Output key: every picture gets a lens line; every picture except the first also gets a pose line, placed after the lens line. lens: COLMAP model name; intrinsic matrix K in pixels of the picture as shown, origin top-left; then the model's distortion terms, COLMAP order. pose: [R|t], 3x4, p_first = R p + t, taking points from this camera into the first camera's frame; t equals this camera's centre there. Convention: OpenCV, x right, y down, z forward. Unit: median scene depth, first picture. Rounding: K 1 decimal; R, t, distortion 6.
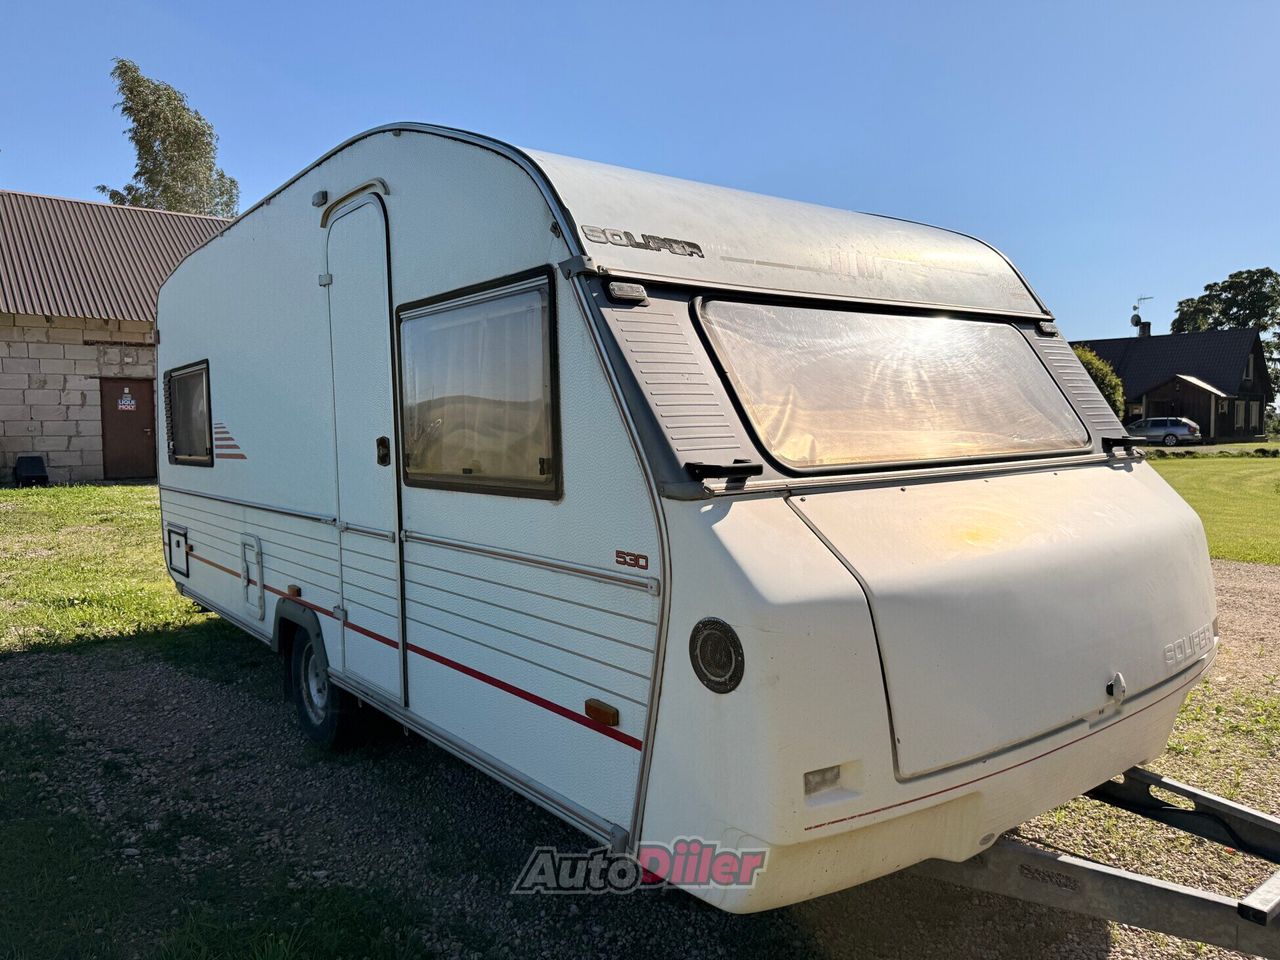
lens RADIAL K [[916.1, 0, 640.0], [0, 916.1, 480.0], [0, 0, 1]] dist [0.002333, -0.003078]
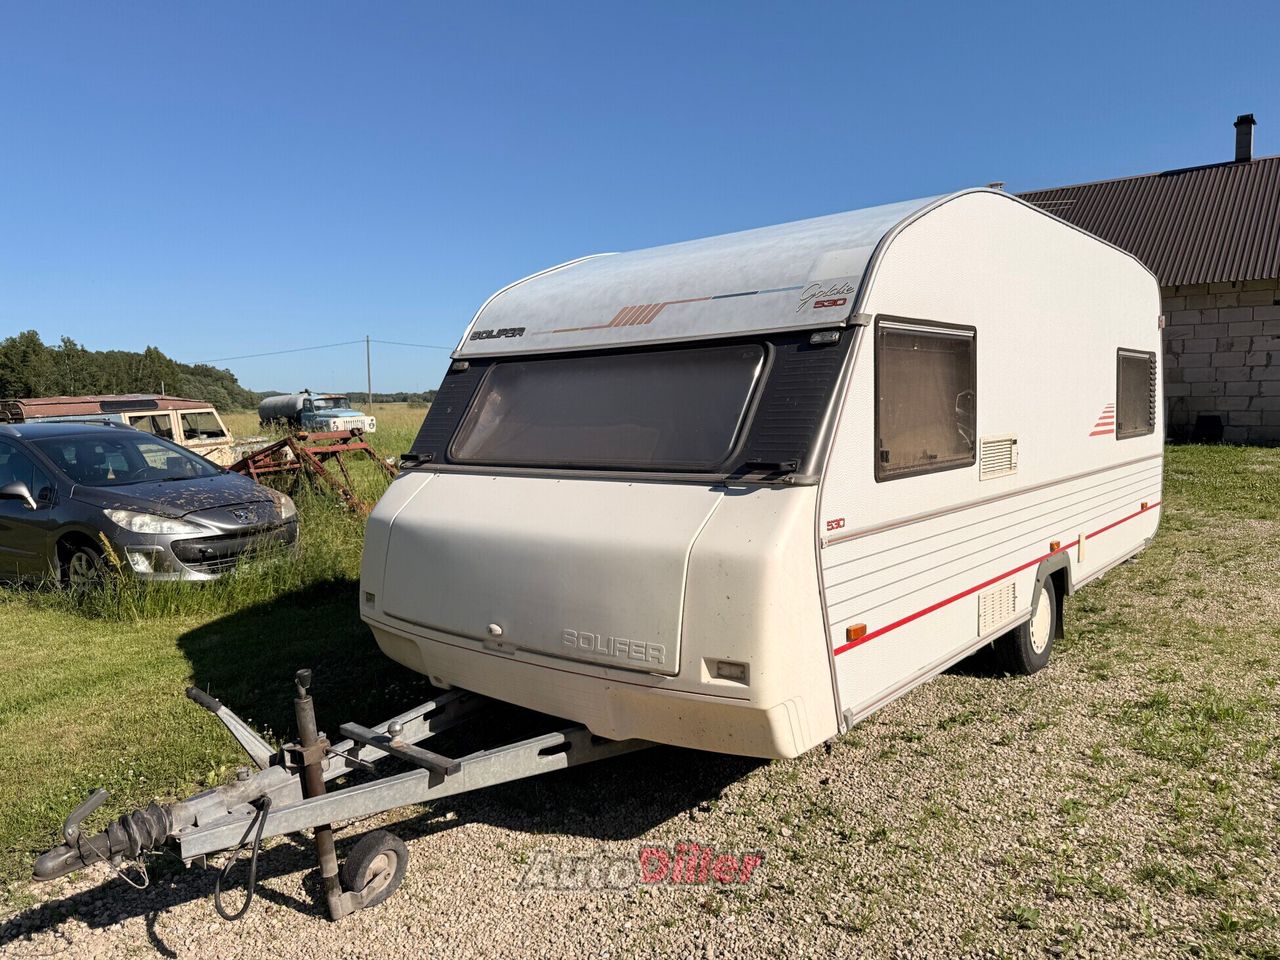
lens RADIAL K [[916.1, 0, 640.0], [0, 916.1, 480.0], [0, 0, 1]] dist [0.002333, -0.003078]
pose [[0.214941, 0.096159, -0.971882, 0.242633], [-0.041739, 0.995136, 0.089229, -0.018119], [0.975735, 0.021386, 0.217909, 0.112535]]
